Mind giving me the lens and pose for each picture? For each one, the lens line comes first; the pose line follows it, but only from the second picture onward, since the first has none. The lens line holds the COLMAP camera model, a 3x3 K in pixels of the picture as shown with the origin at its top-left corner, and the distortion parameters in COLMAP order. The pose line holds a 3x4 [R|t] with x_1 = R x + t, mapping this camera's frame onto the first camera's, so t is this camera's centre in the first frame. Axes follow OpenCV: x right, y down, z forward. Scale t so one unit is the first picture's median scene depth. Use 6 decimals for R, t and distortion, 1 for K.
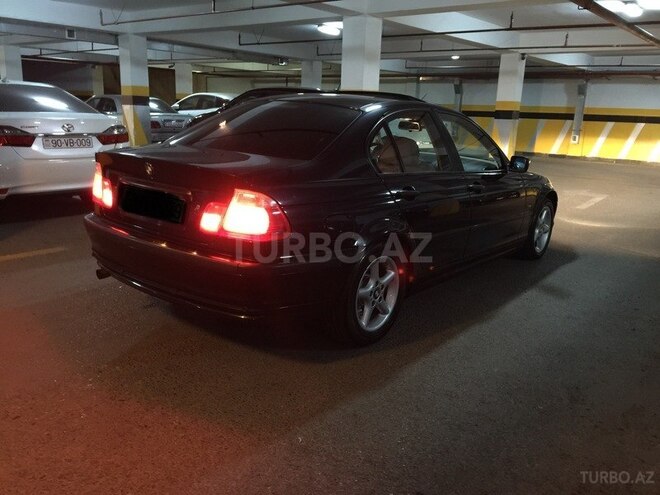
lens RADIAL K [[551.6, 0, 332.9], [0, 551.6, 246.9], [0, 0, 1]] dist [0.049694, -0.061612]
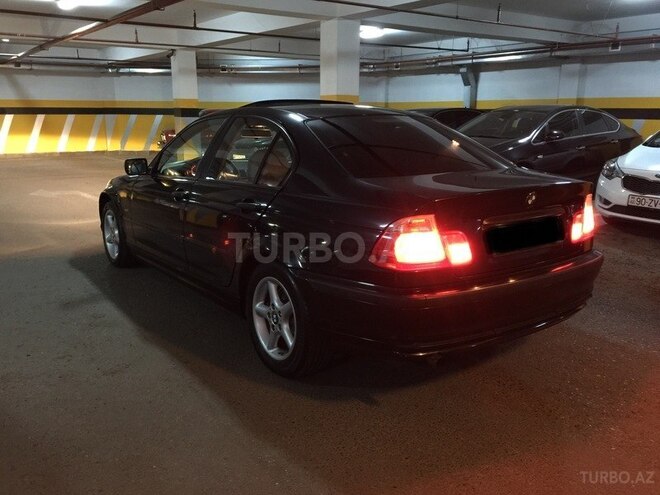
lens RADIAL K [[551.6, 0, 332.1], [0, 551.6, 248.4], [0, 0, 1]] dist [0.049694, -0.061612]
pose [[0.288598, -0.262109, 0.920875, -0.267121], [0.234580, 0.951842, 0.197407, -0.066481], [-0.928269, 0.159047, 0.336185, 0.214017]]
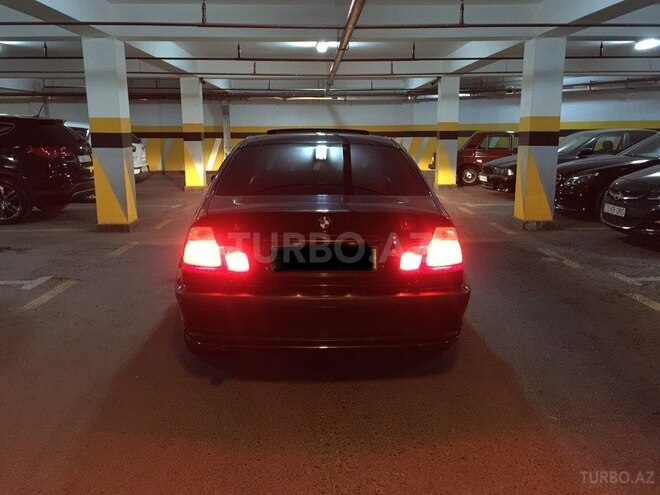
lens RADIAL K [[551.6, 0, 335.0], [0, 551.6, 248.4], [0, 0, 1]] dist [0.049694, -0.061612]
pose [[0.759150, -0.171977, 0.627786, -0.194847], [0.188010, 0.981291, 0.041466, -0.028007], [-0.623173, 0.086551, 0.777280, 0.054138]]
